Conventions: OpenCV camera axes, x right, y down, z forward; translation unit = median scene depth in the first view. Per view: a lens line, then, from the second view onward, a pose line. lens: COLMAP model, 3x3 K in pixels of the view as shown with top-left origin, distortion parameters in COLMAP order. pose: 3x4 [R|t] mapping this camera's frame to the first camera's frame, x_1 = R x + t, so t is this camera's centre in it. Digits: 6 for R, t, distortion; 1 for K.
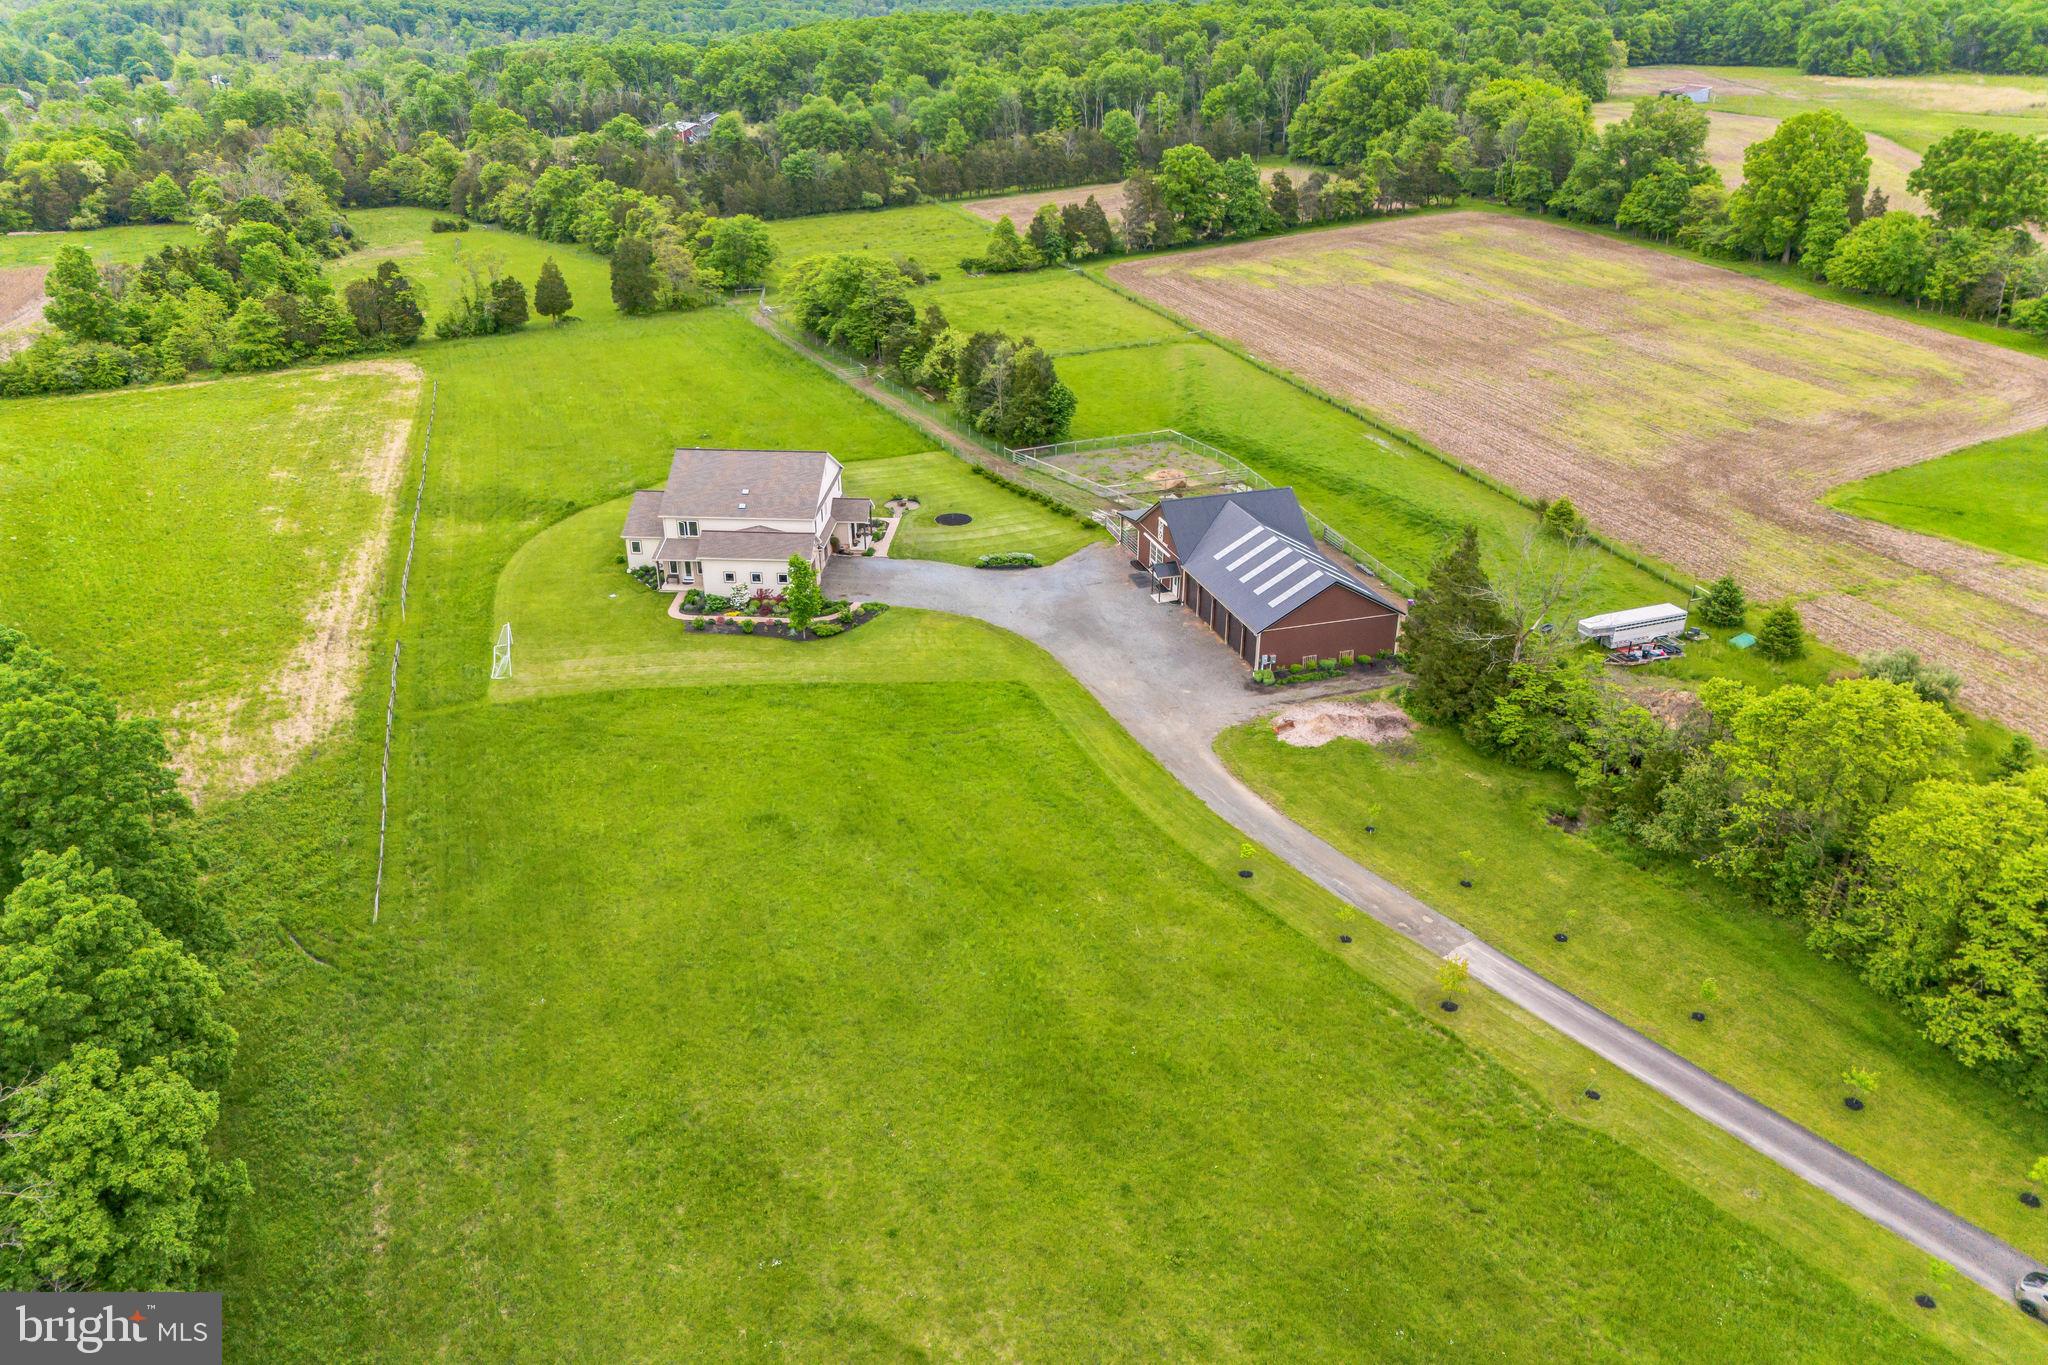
lens RADIAL K [[1494.9, 0, 1024.0], [0, 1494.9, 682.5], [0, 0, 1]] dist [0.070442, -0.066971]
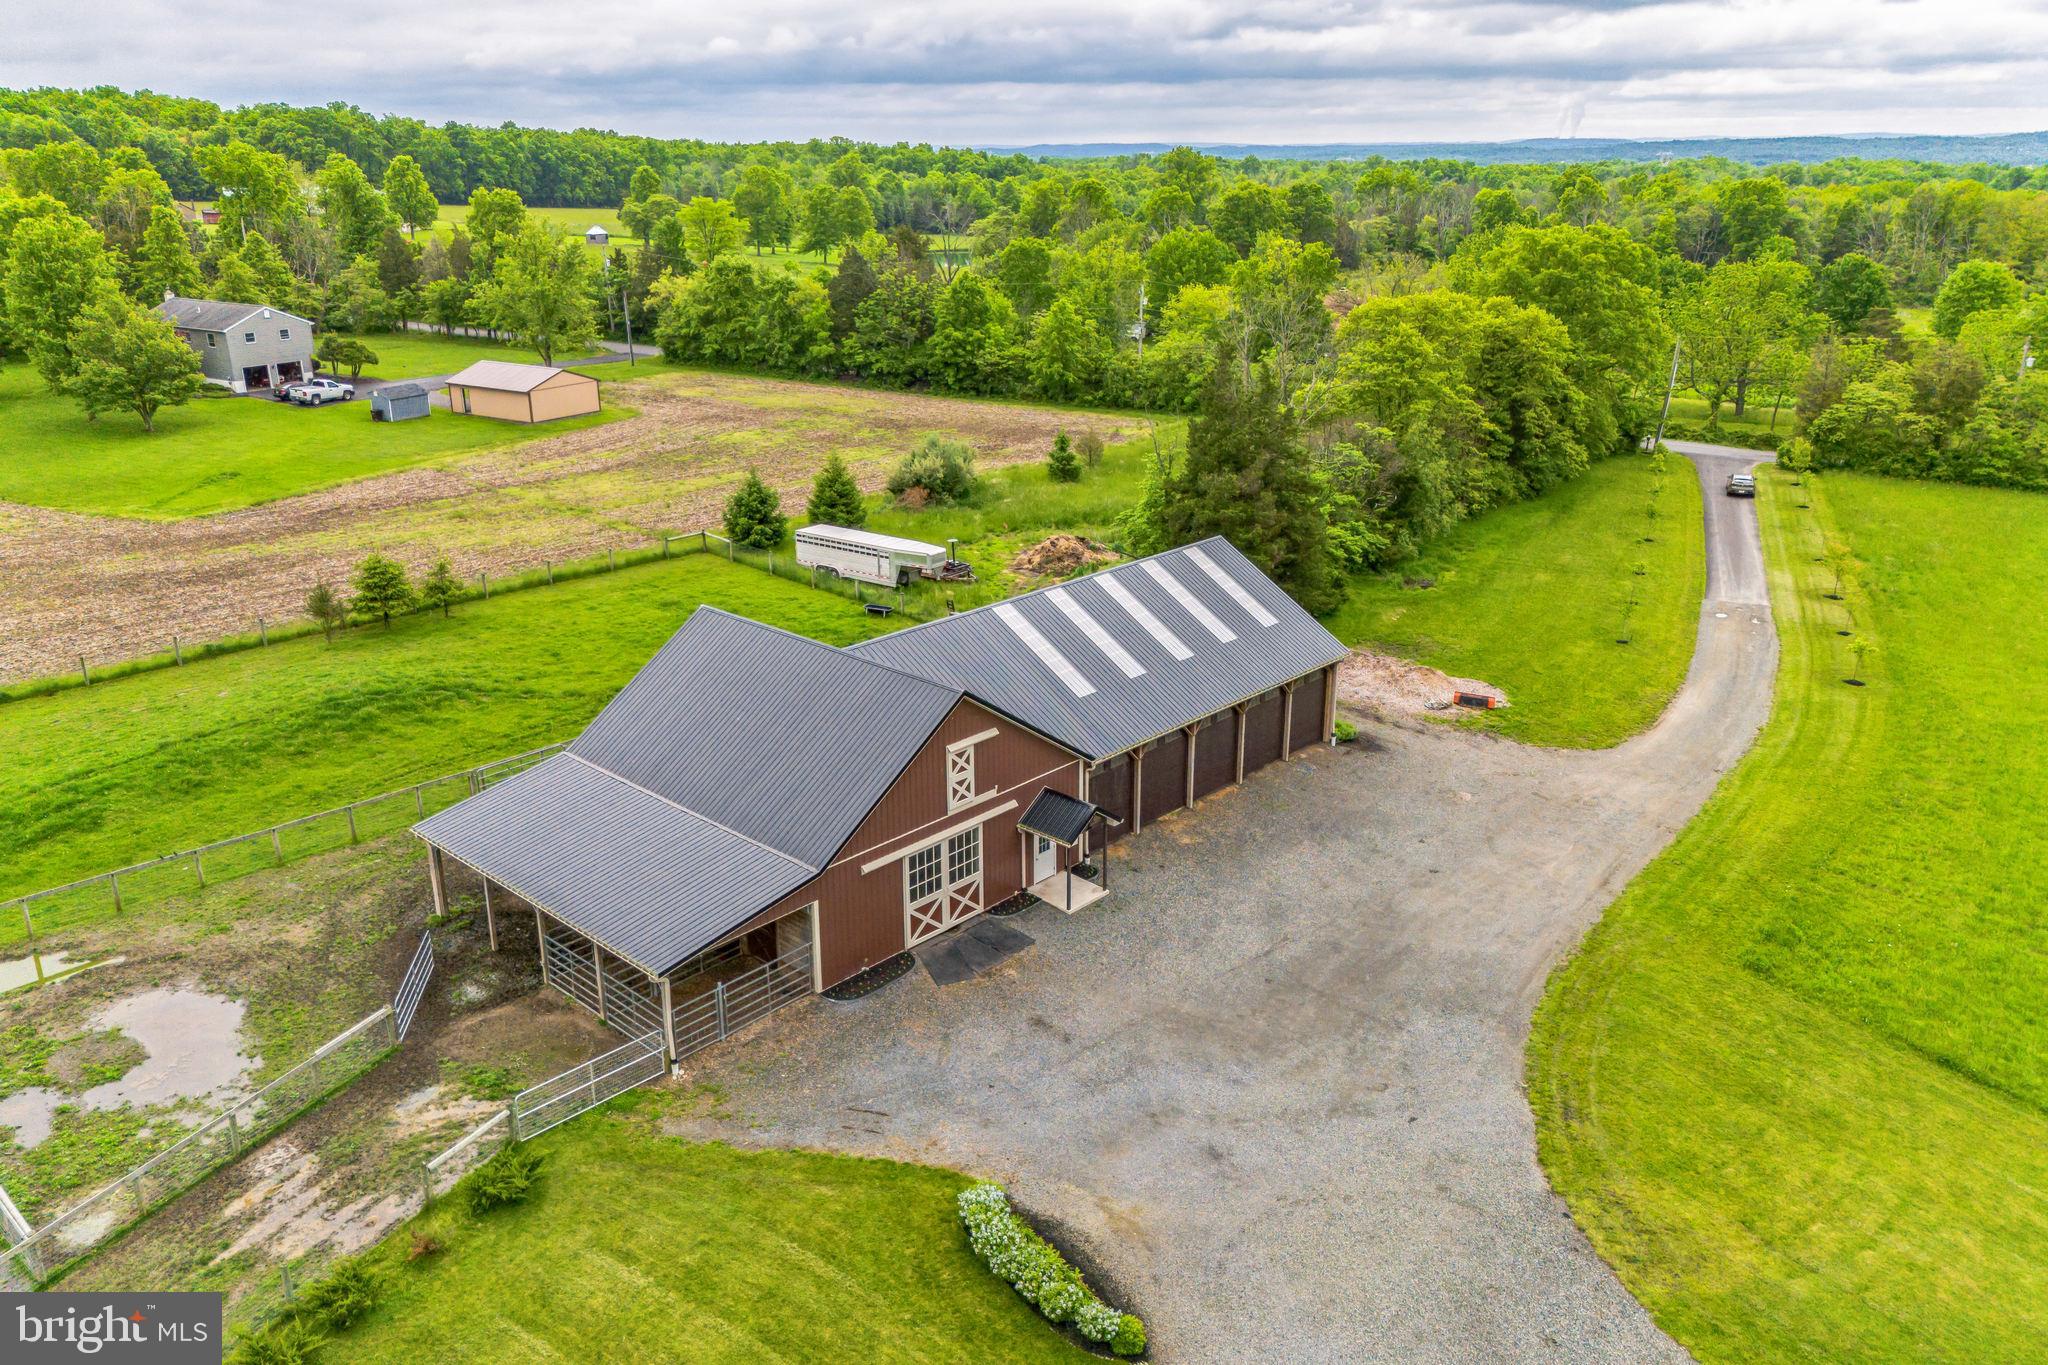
lens RADIAL K [[1522.4, 0, 1024.0], [0, 1522.4, 682.5], [0, 0, 1]] dist [0.074226, -0.081842]
pose [[-0.501305, -0.283049, 0.817665, -0.131268], [0.378148, 0.778294, 0.501261, -0.199718], [-0.778266, 0.560483, -0.283128, 0.760403]]
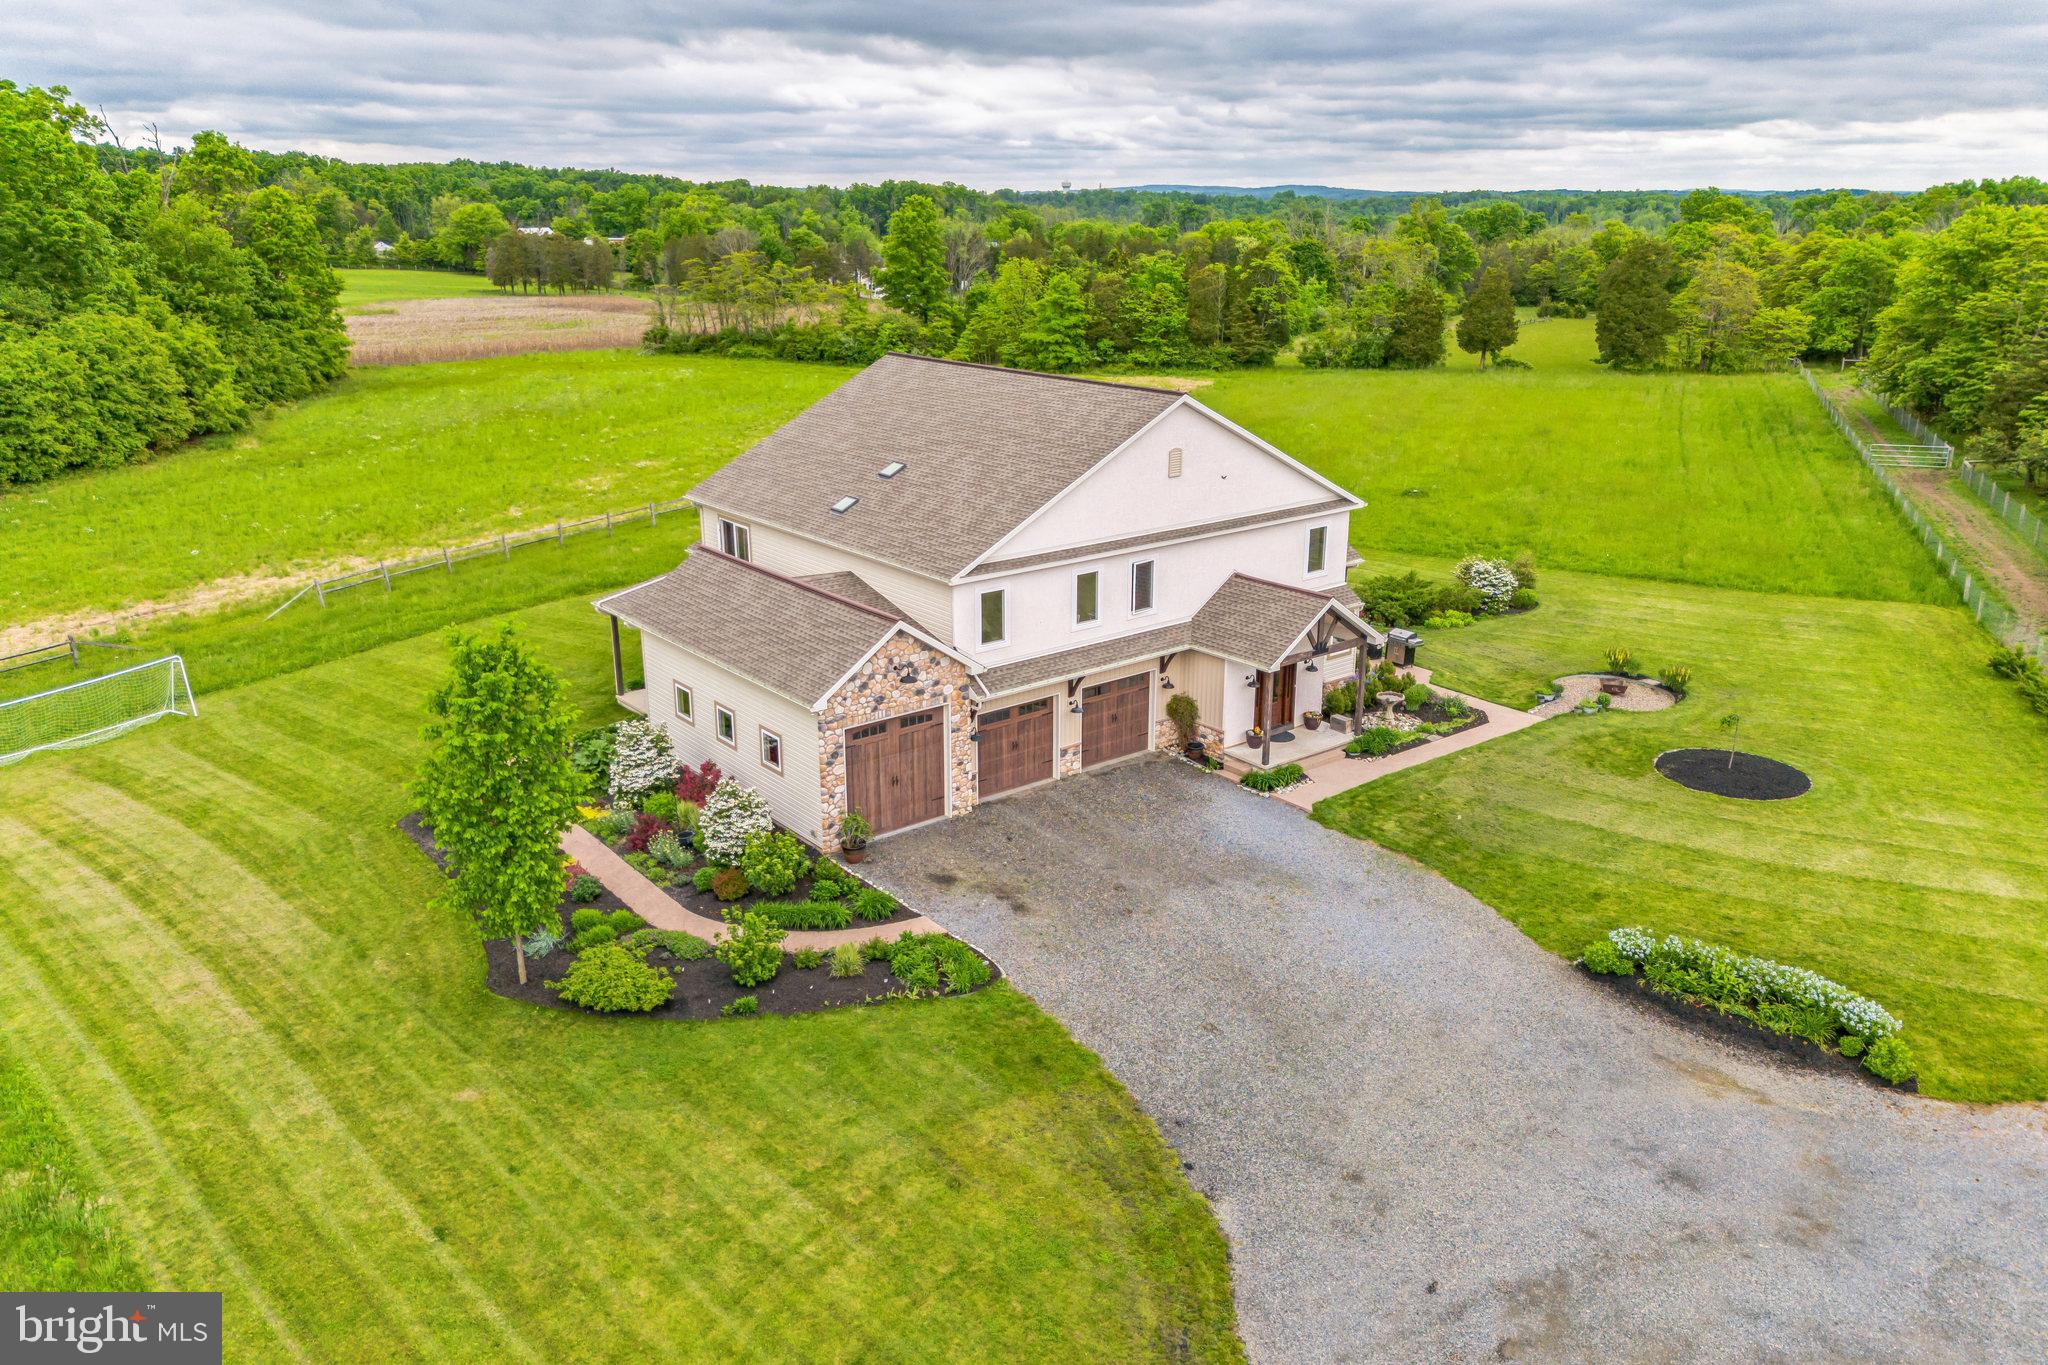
lens RADIAL K [[1494.9, 0, 1024.0], [0, 1494.9, 682.5], [0, 0, 1]] dist [0.070442, -0.066971]
pose [[0.665972, 0.229097, -0.709927, 0.046030], [-0.322964, 0.946408, 0.002442, -0.067695], [0.672440, 0.227655, 0.704271, 0.577980]]
